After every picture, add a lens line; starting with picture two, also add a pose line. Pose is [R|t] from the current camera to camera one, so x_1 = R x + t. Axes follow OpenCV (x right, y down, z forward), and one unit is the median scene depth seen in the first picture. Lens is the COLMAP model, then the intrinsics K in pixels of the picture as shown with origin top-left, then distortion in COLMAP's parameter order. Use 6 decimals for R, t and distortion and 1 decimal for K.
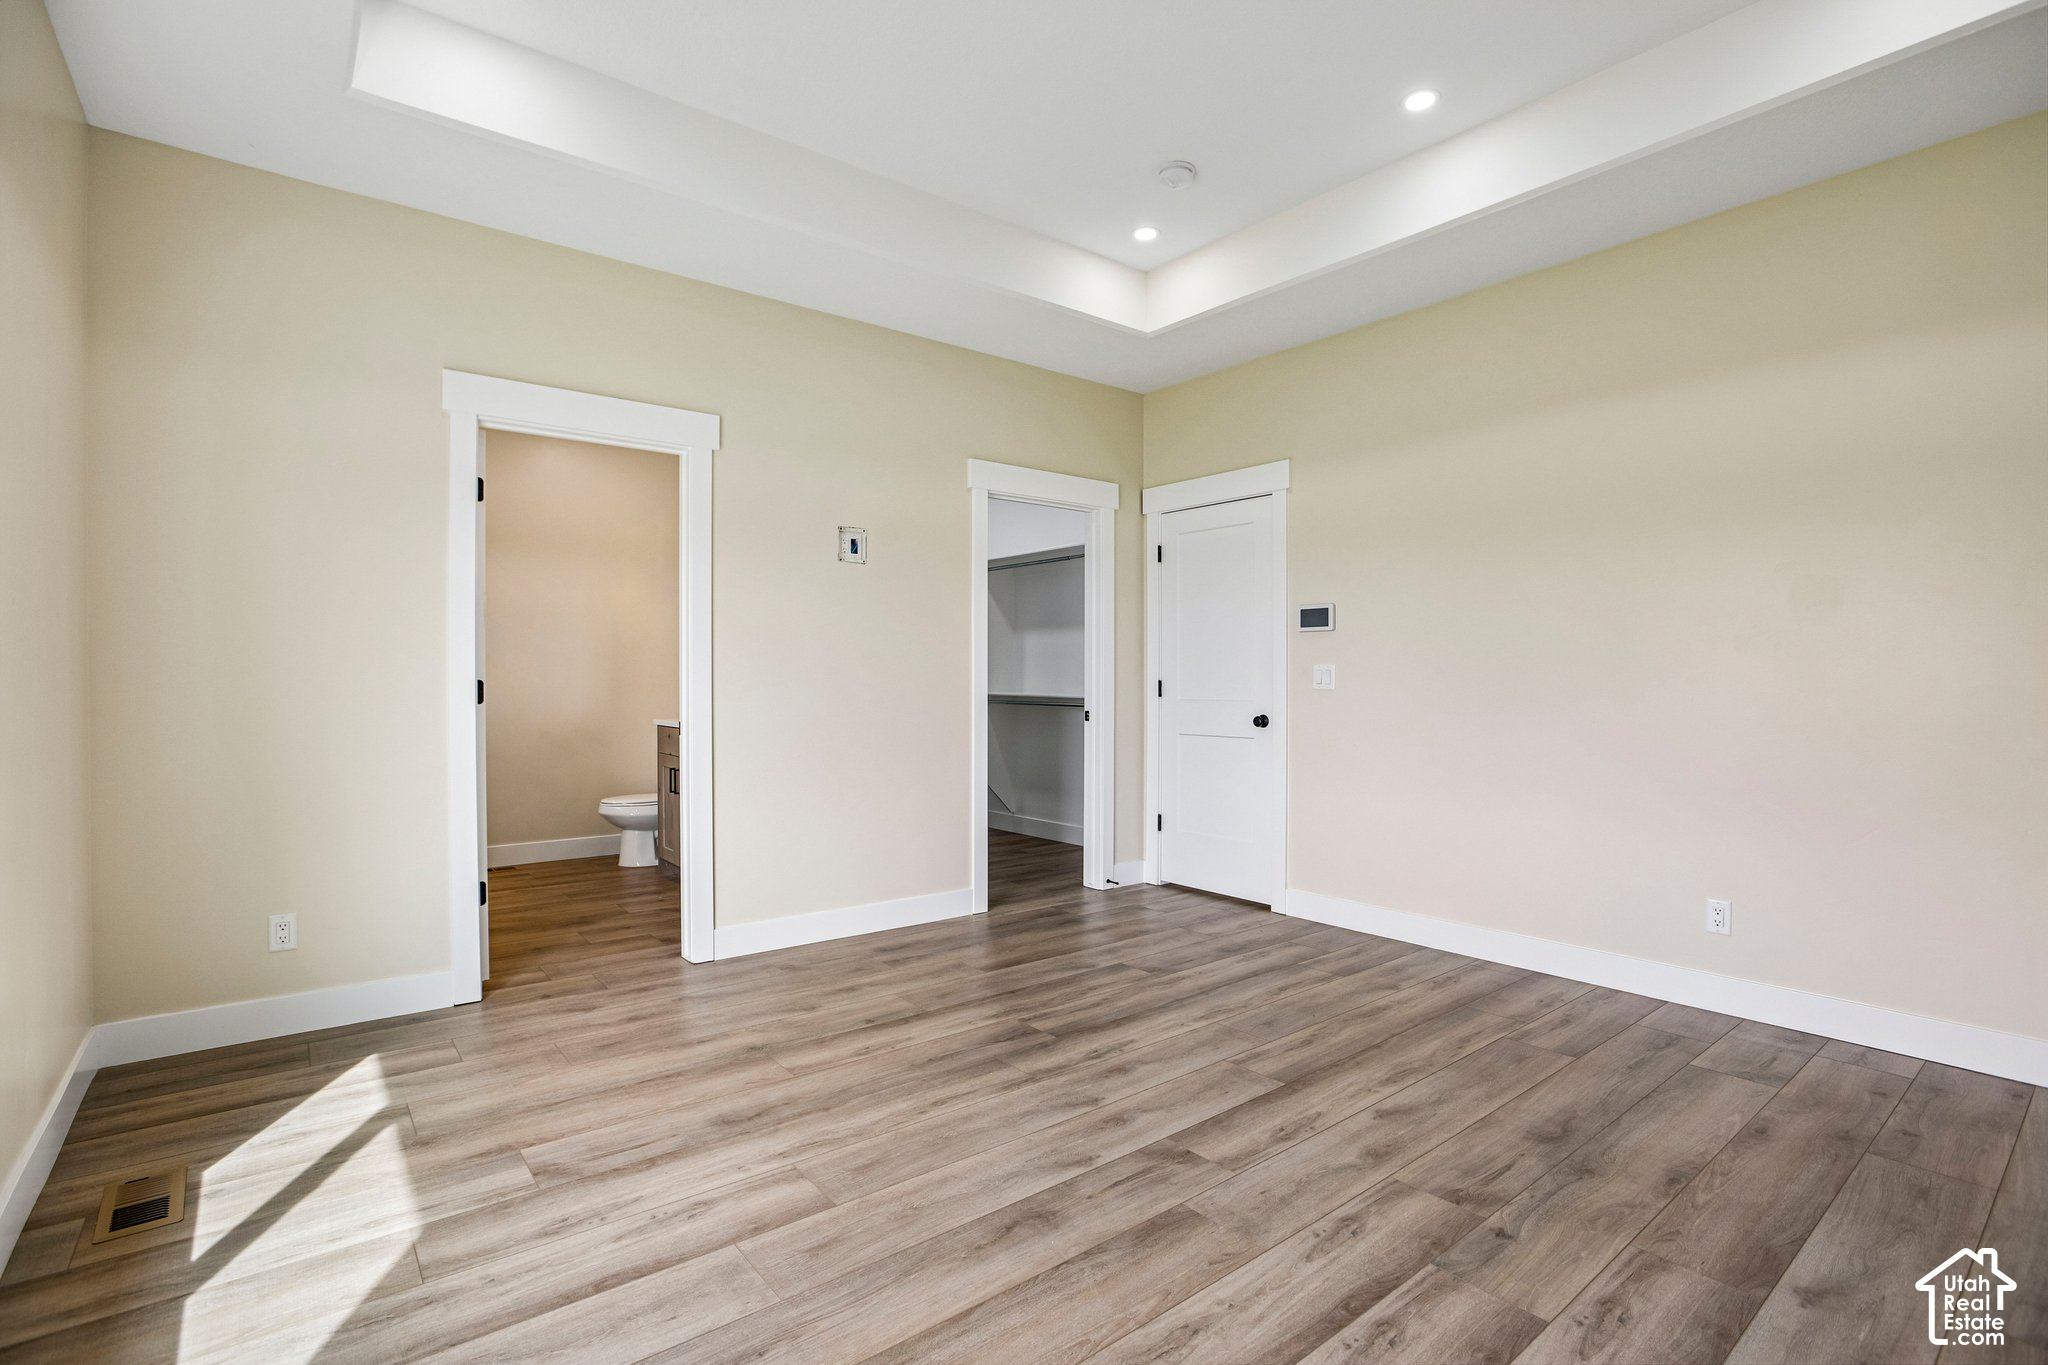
lens RADIAL K [[1000.1, 0, 1020.4], [0, 1000.1, 684.8], [0, 0, 1]] dist [-0.057075, 0.026811]
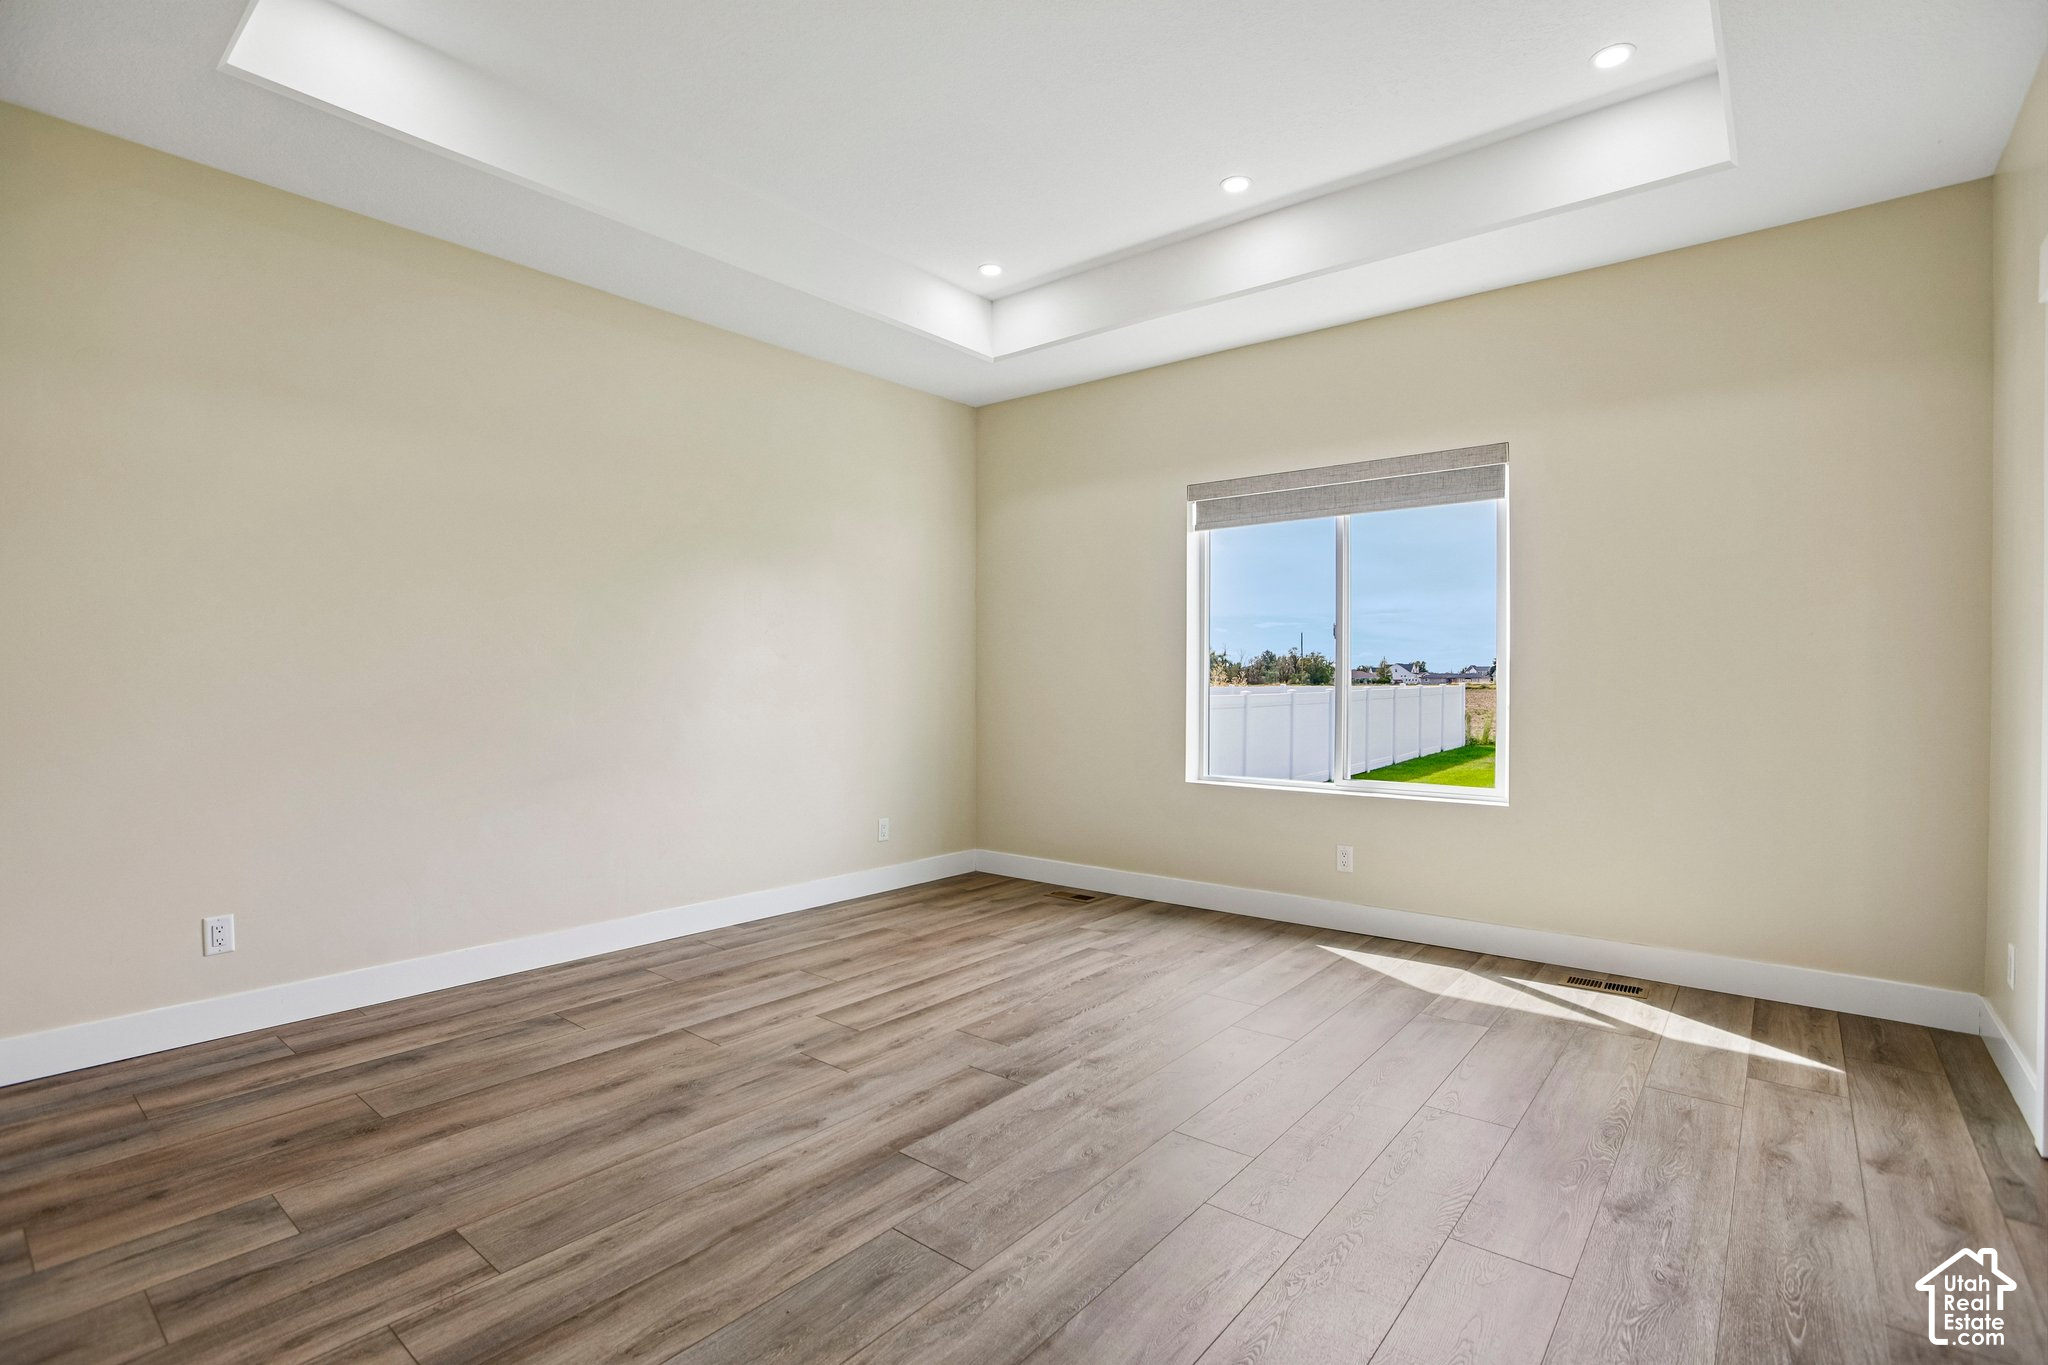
lens RADIAL K [[1000.1, 0, 1020.4], [0, 1000.1, 684.8], [0, 0, 1]] dist [-0.057075, 0.026811]
pose [[-0.979606, -0.000726, -0.200927, 0.381174], [-0.003333, 0.999915, 0.012640, -0.013060], [0.200901, 0.013052, -0.979525, 2.093443]]
